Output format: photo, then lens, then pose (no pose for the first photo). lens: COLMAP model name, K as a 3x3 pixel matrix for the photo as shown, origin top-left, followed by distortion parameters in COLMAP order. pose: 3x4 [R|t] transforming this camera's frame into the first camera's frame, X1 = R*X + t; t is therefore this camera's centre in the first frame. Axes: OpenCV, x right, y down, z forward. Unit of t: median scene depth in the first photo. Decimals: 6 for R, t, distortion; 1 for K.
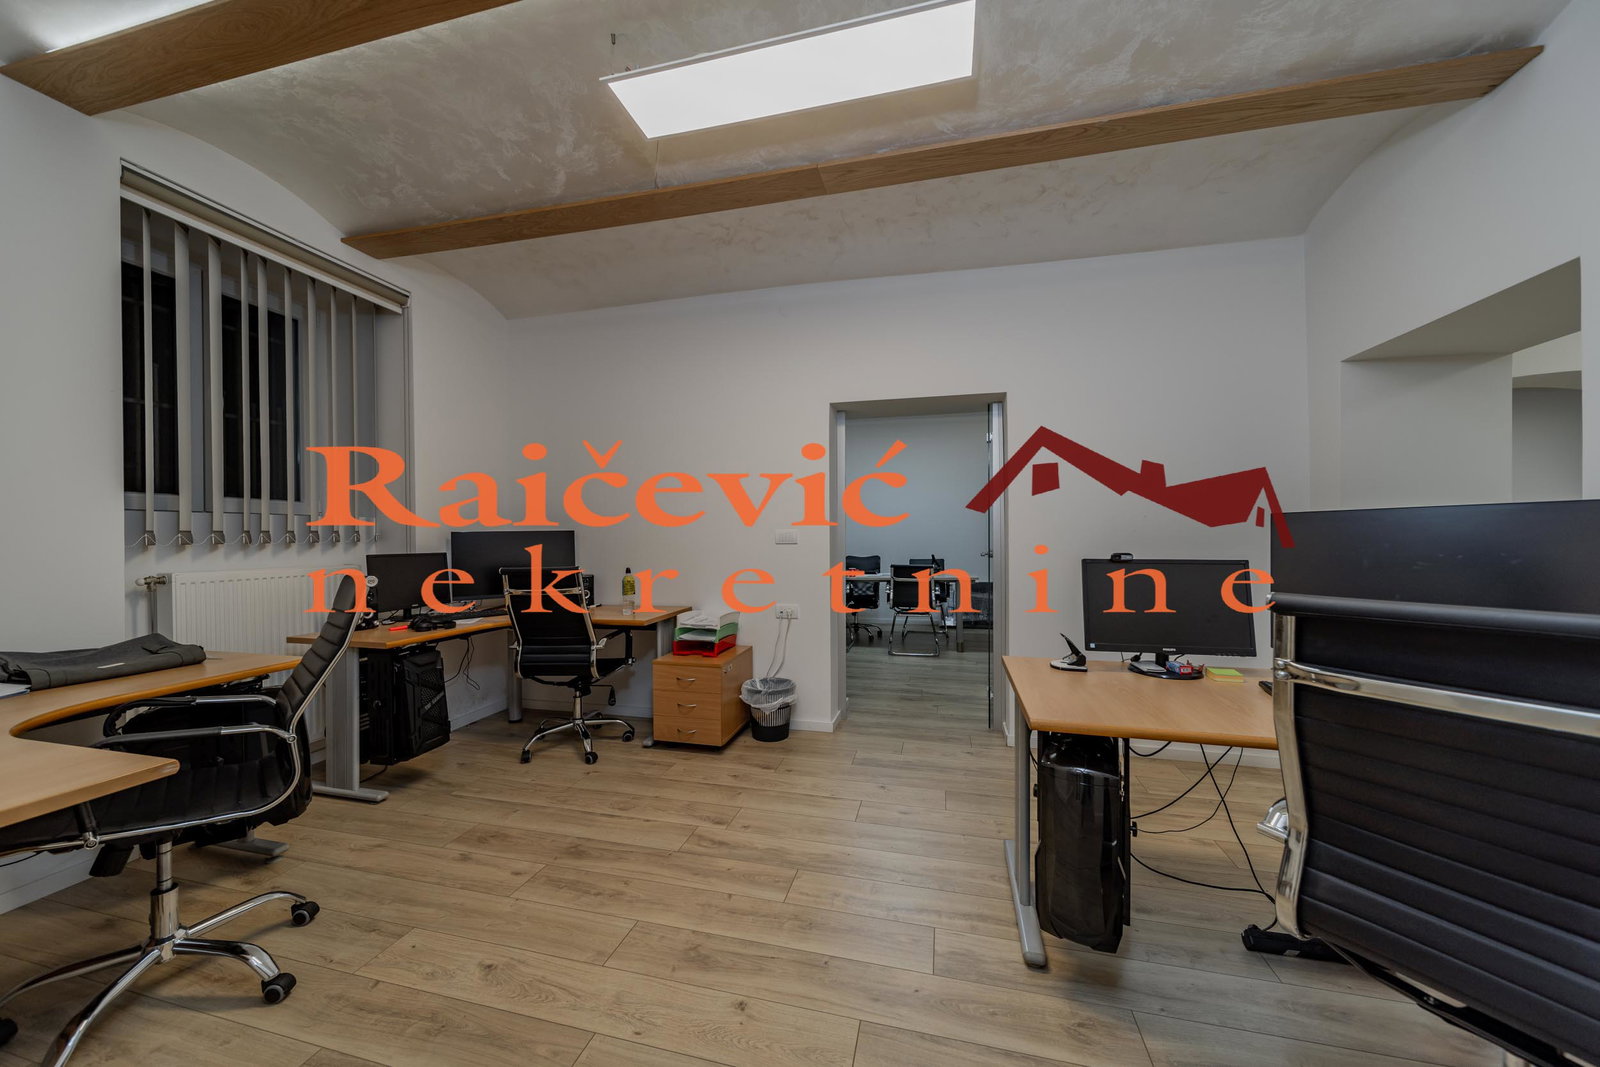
lens RADIAL K [[565.9, 0, 802.1], [0, 565.9, 536.1], [0, 0, 1]] dist [-0.000894, -0.000428]
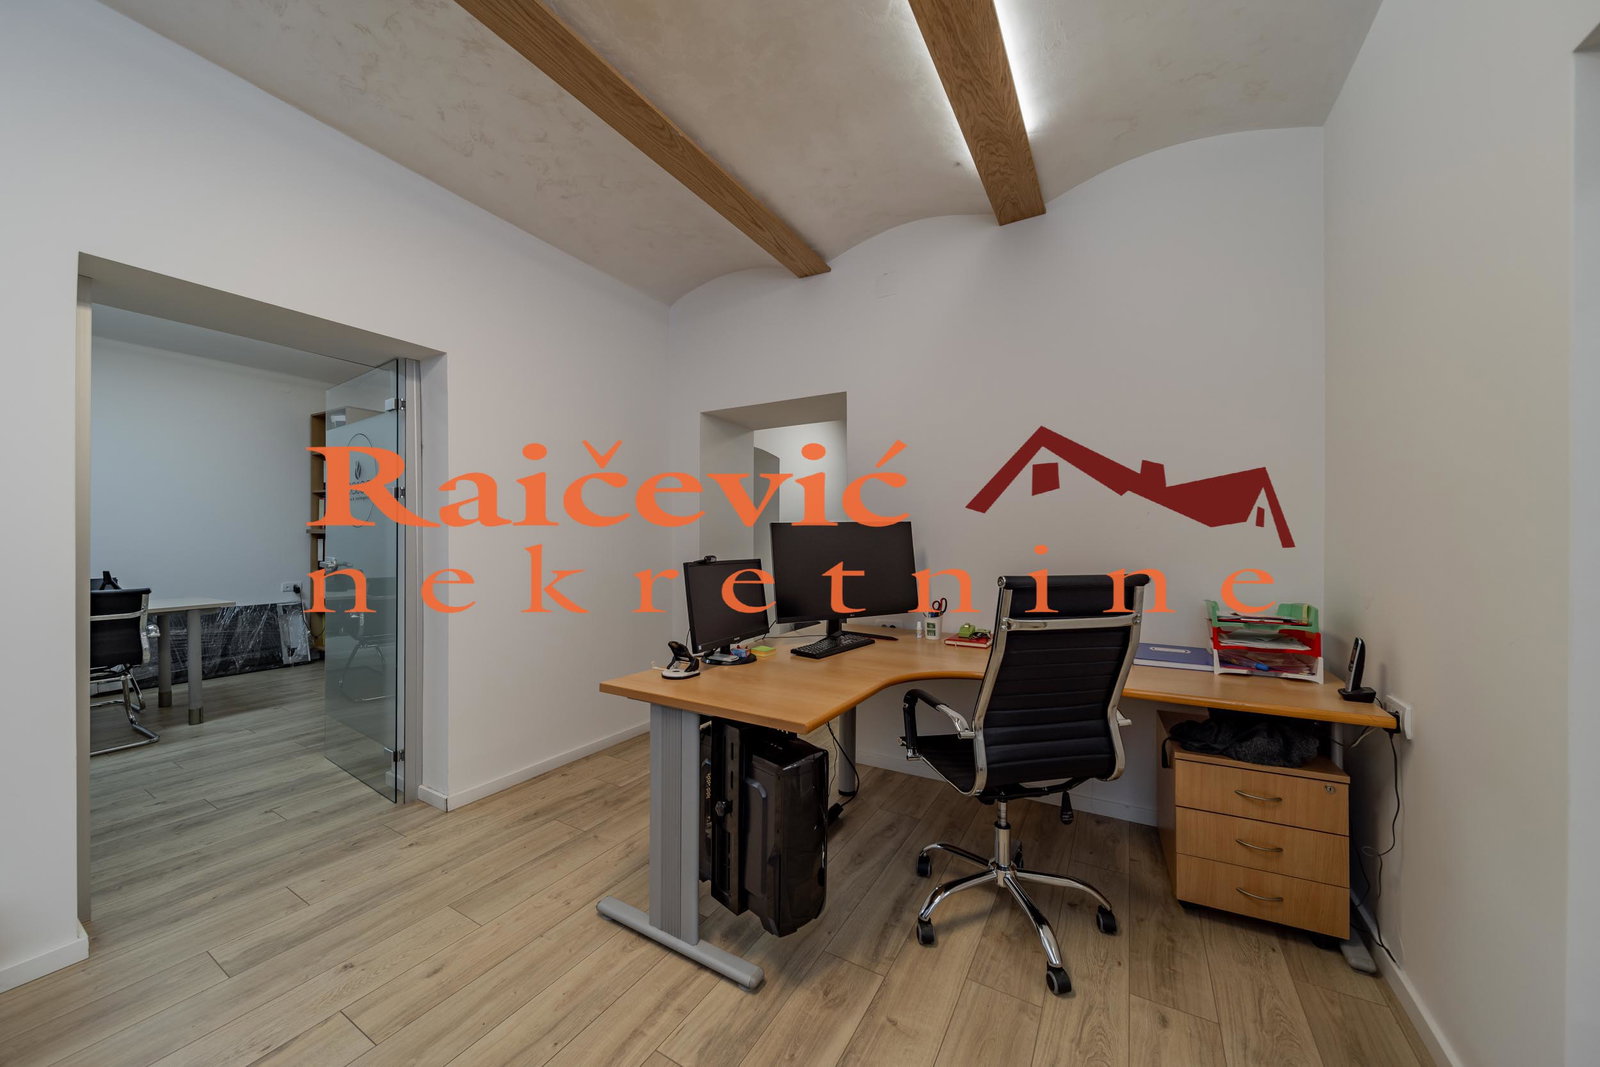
lens RADIAL K [[565.9, 0, 794.7], [0, 565.9, 539.3], [0, 0, 1]] dist [-0.000894, -0.000428]
pose [[0.290192, 0.006391, 0.956947, -0.395943], [0.002209, 0.999971, -0.007348, 0.007848], [-0.956966, 0.004246, 0.290170, 0.529204]]
